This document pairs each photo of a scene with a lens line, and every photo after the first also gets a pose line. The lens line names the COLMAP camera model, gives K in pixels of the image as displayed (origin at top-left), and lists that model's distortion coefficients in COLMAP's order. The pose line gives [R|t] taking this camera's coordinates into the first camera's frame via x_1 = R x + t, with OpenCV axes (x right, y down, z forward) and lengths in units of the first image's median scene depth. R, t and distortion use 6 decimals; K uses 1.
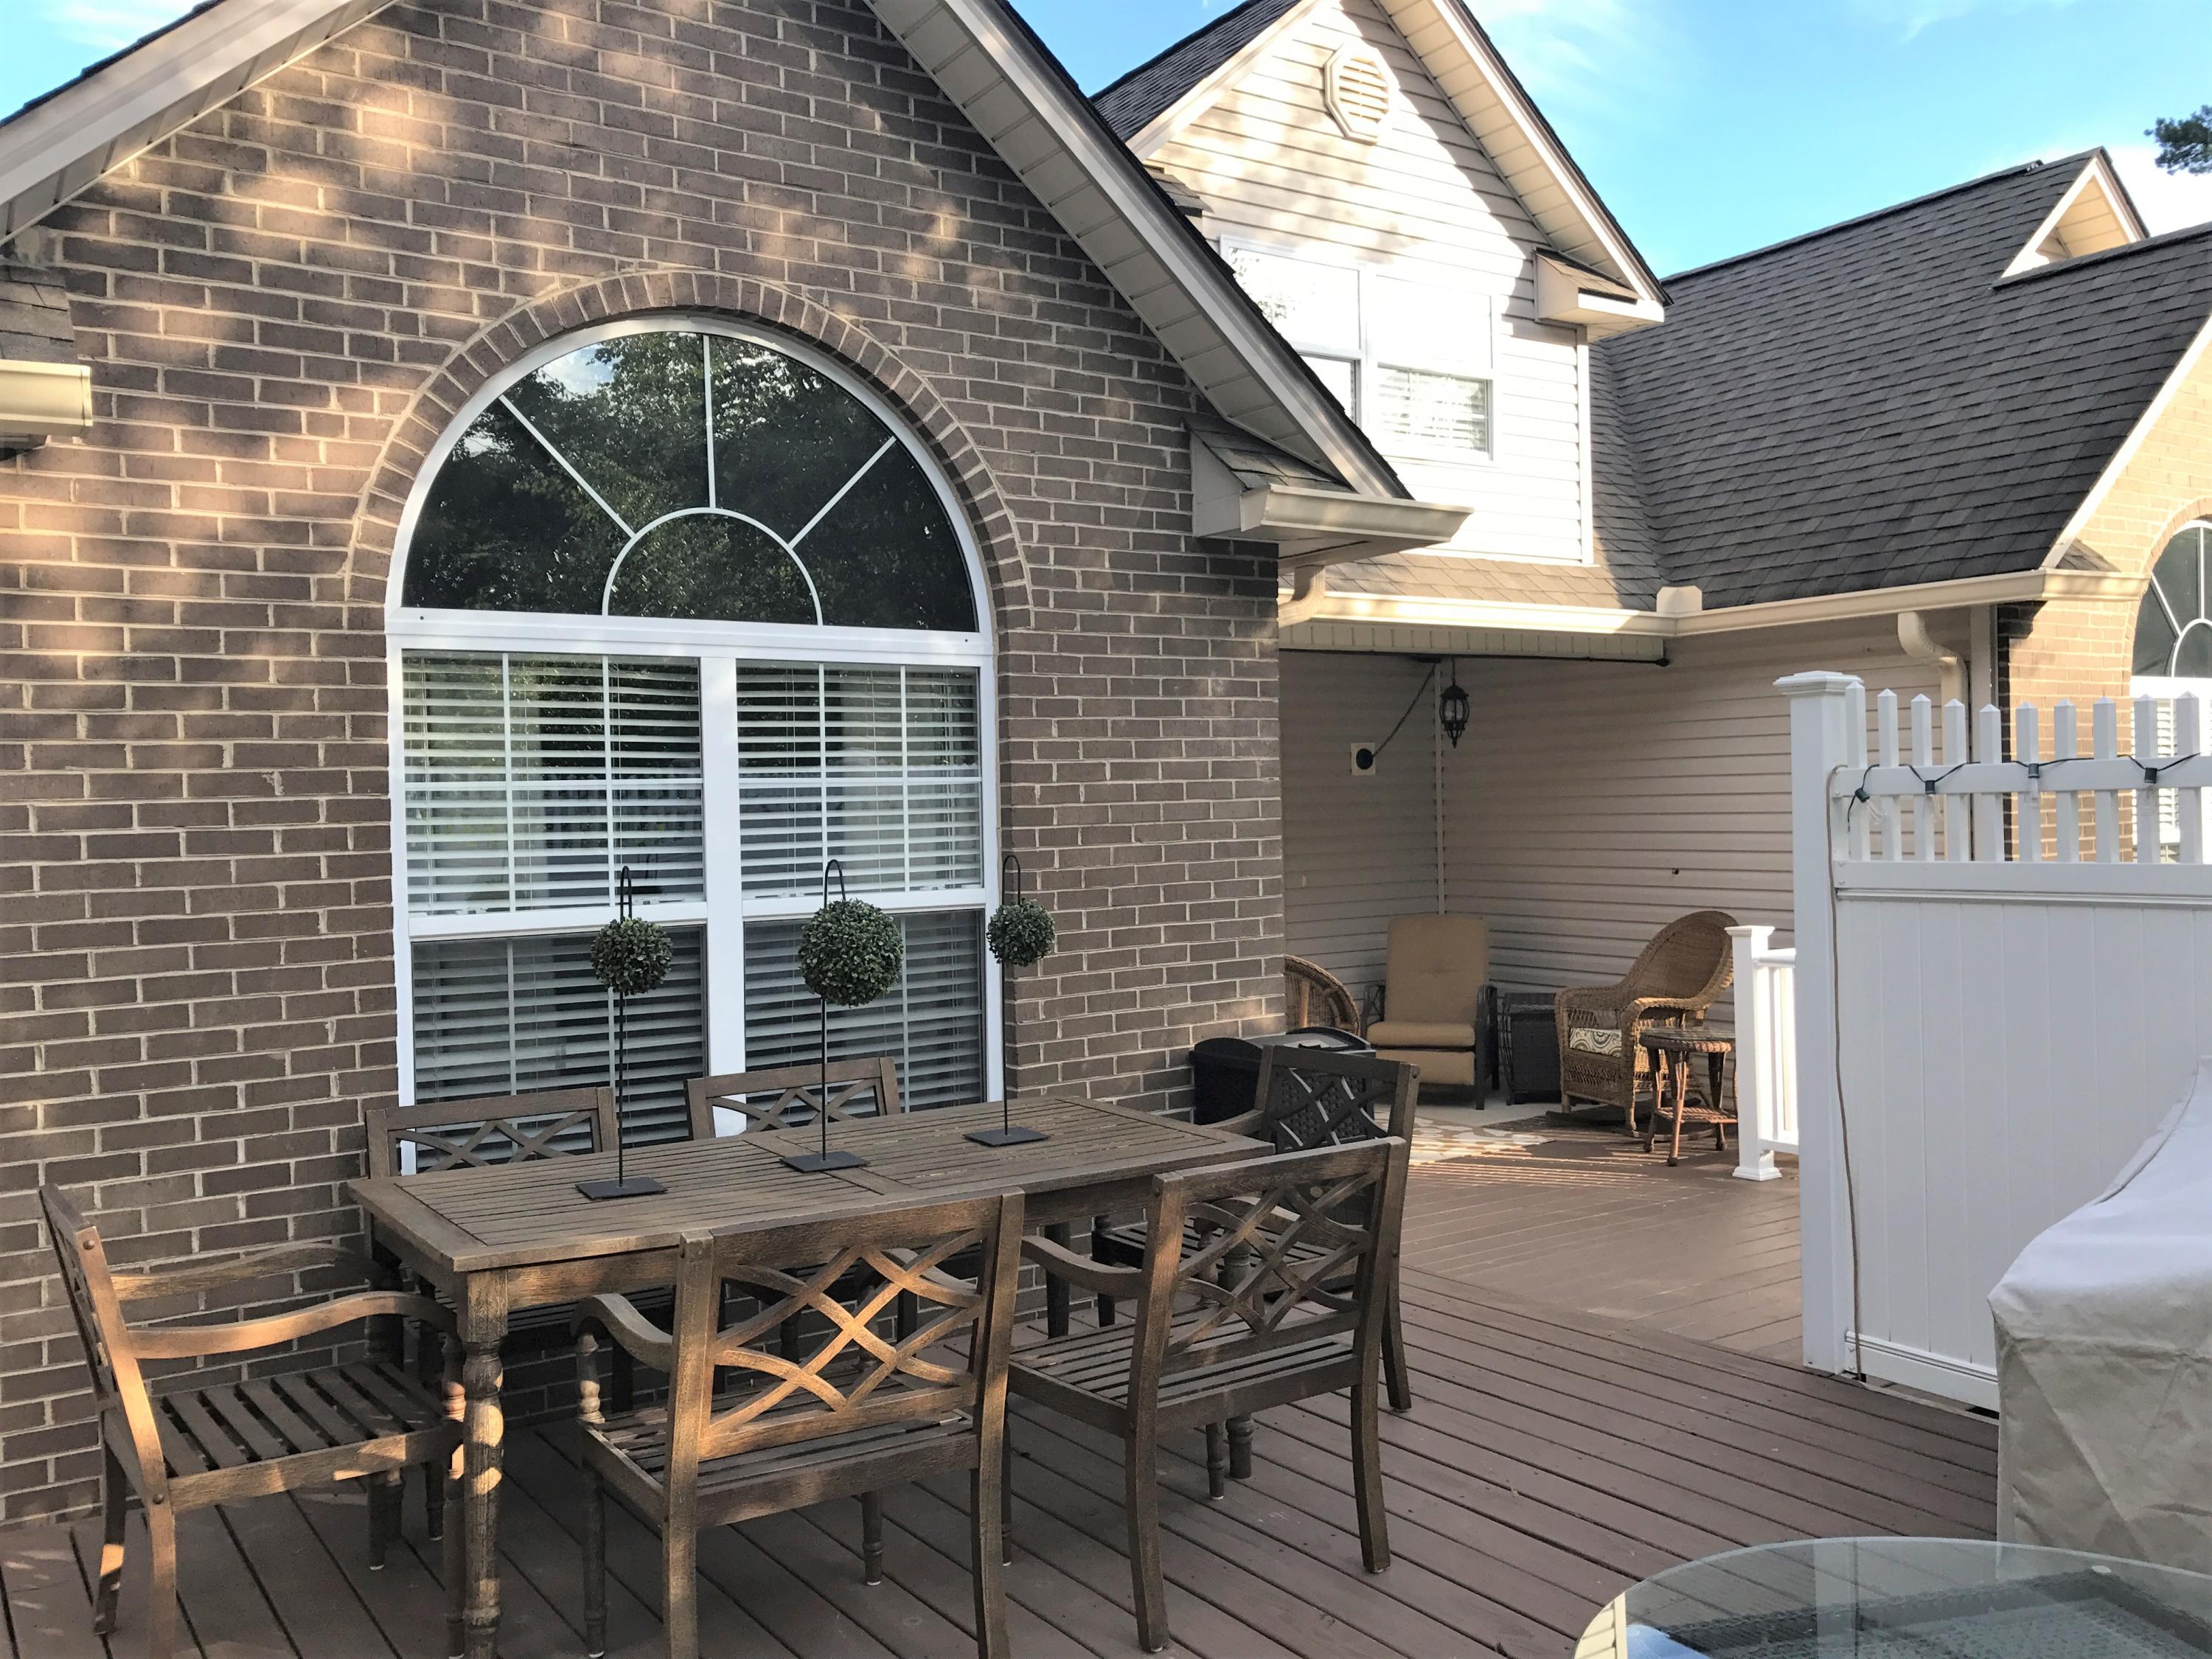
lens RADIAL K [[1751.8, 0, 1106.0], [0, 1751.8, 829.5], [0, 0, 1]] dist [0.000492, 0.000769]
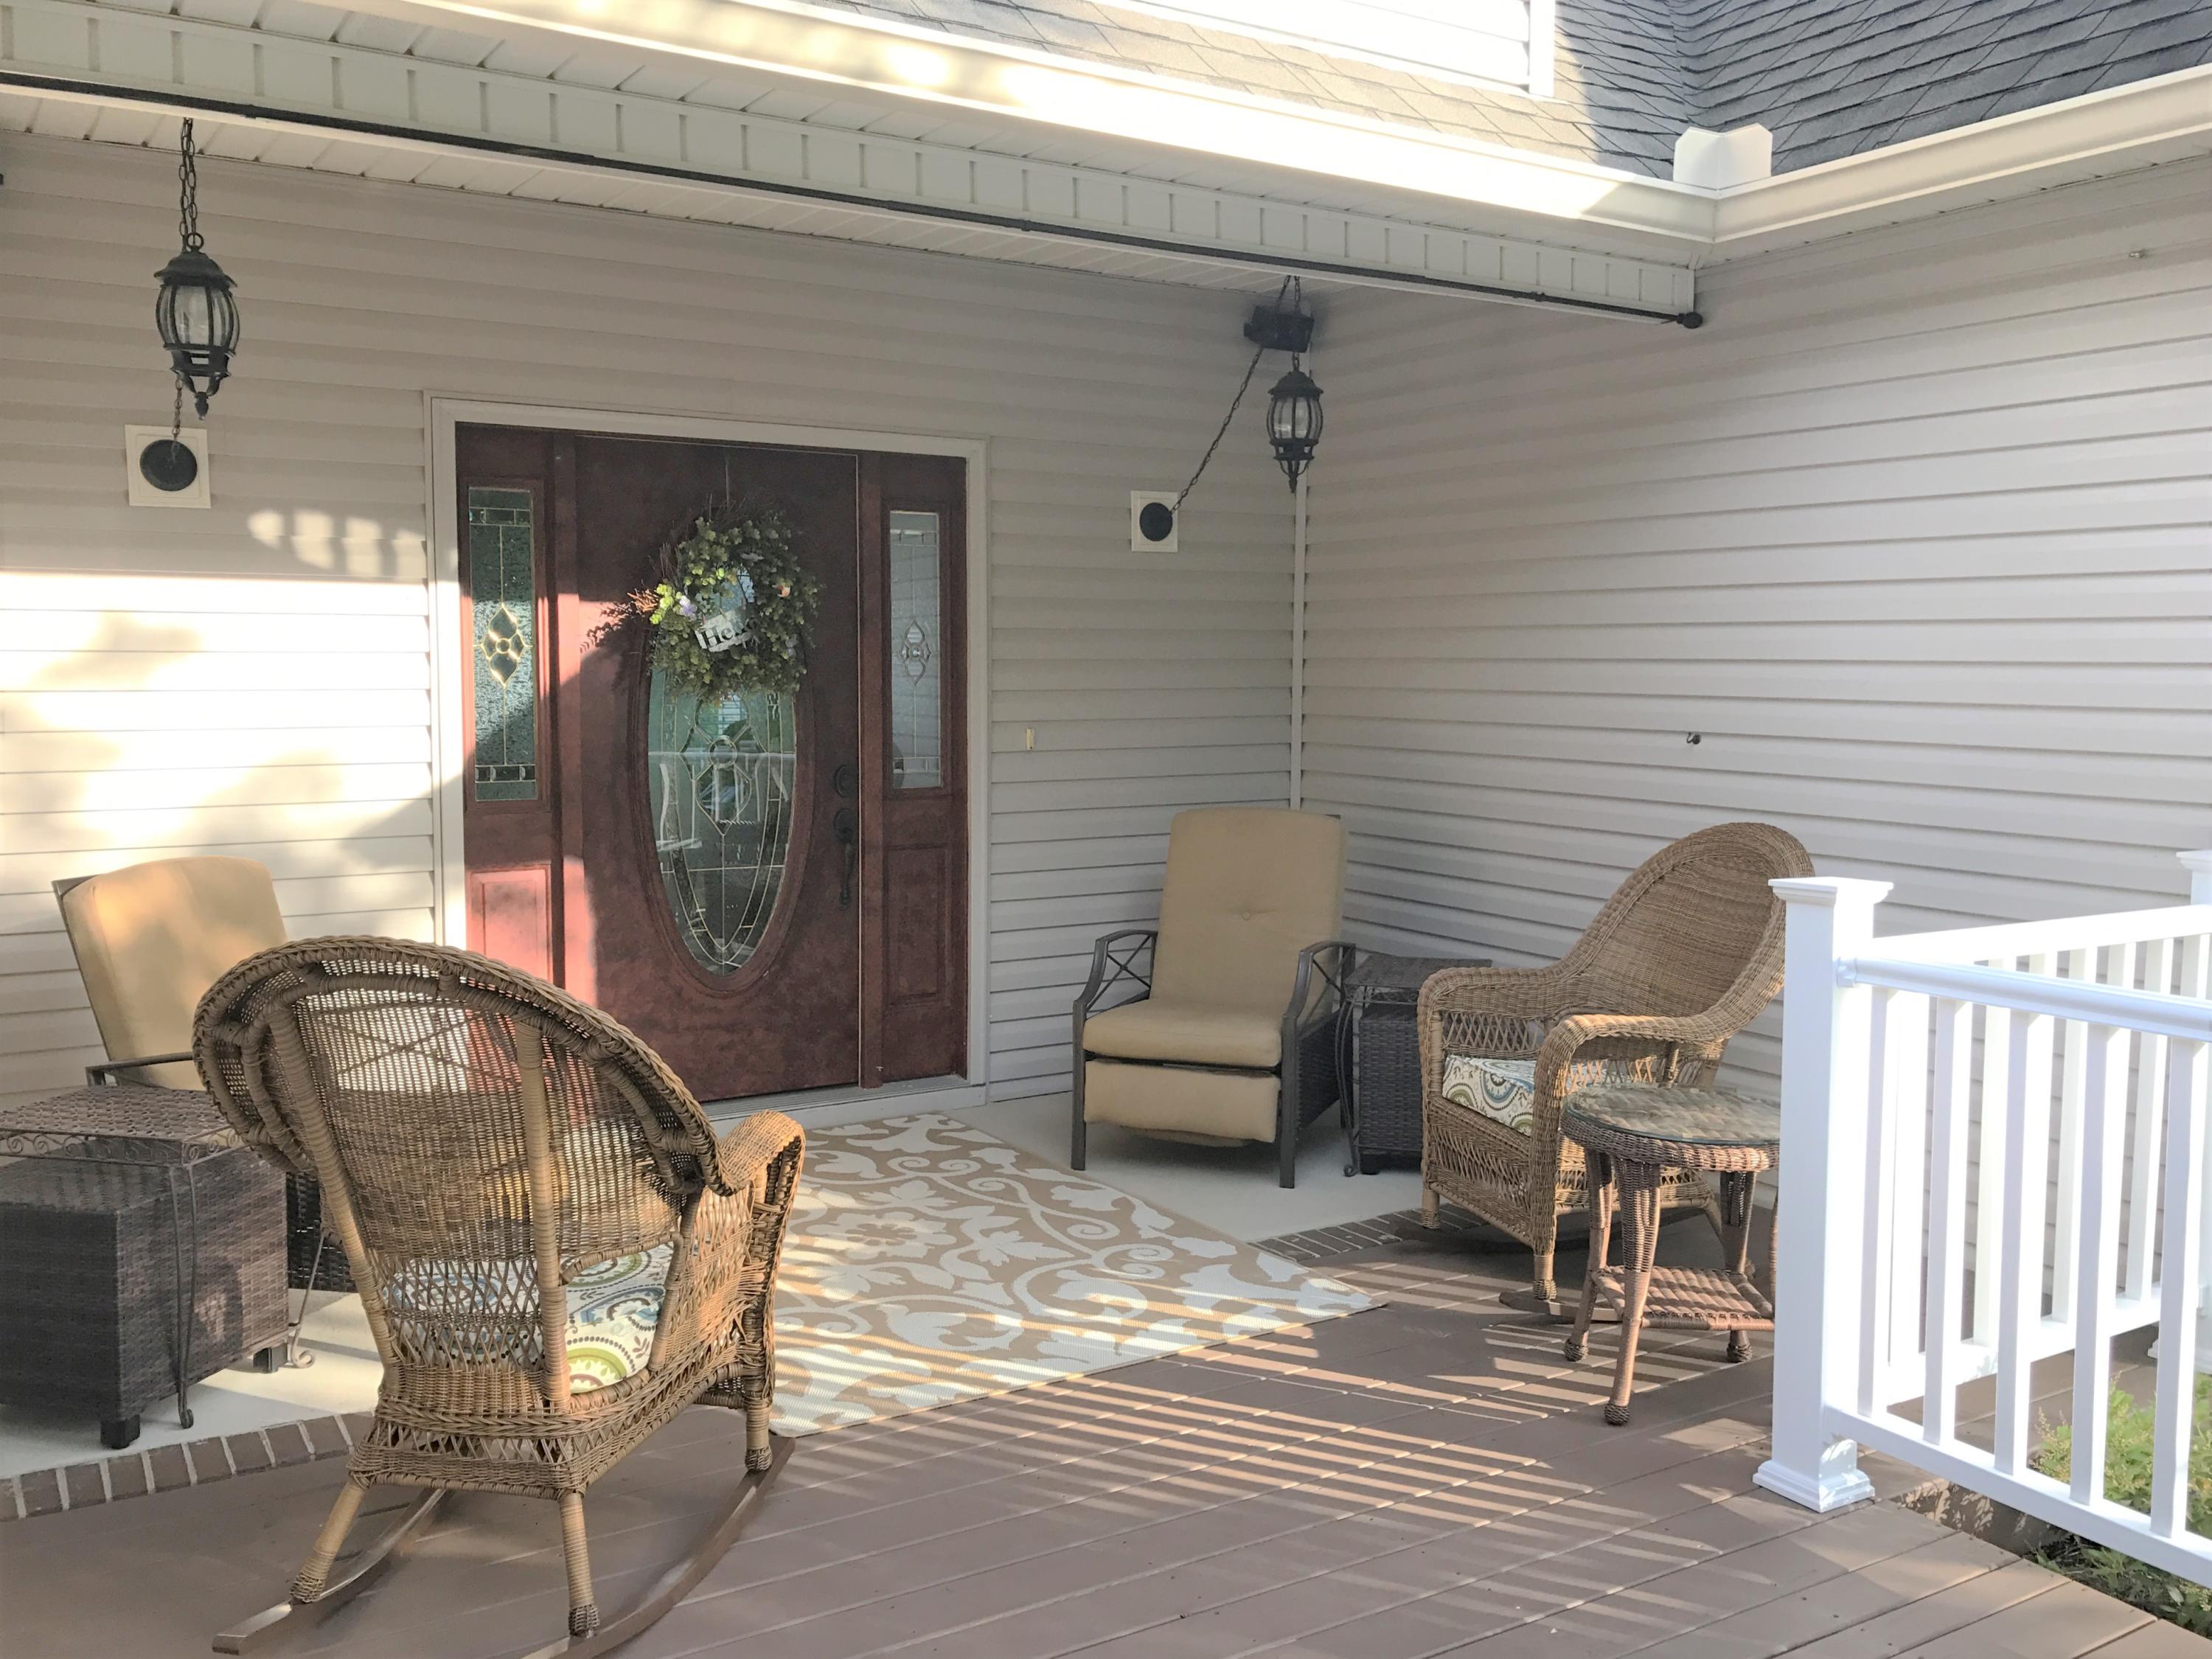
lens RADIAL K [[1876.1, 0, 1106.0], [0, 1876.1, 829.5], [0, 0, 1]] dist [0.003710, 0.009522]
pose [[0.999325, 0.032744, -0.016642, 0.183231], [-0.031294, 0.996224, 0.080978, 0.012430], [0.019231, -0.080403, 0.996577, 0.501327]]
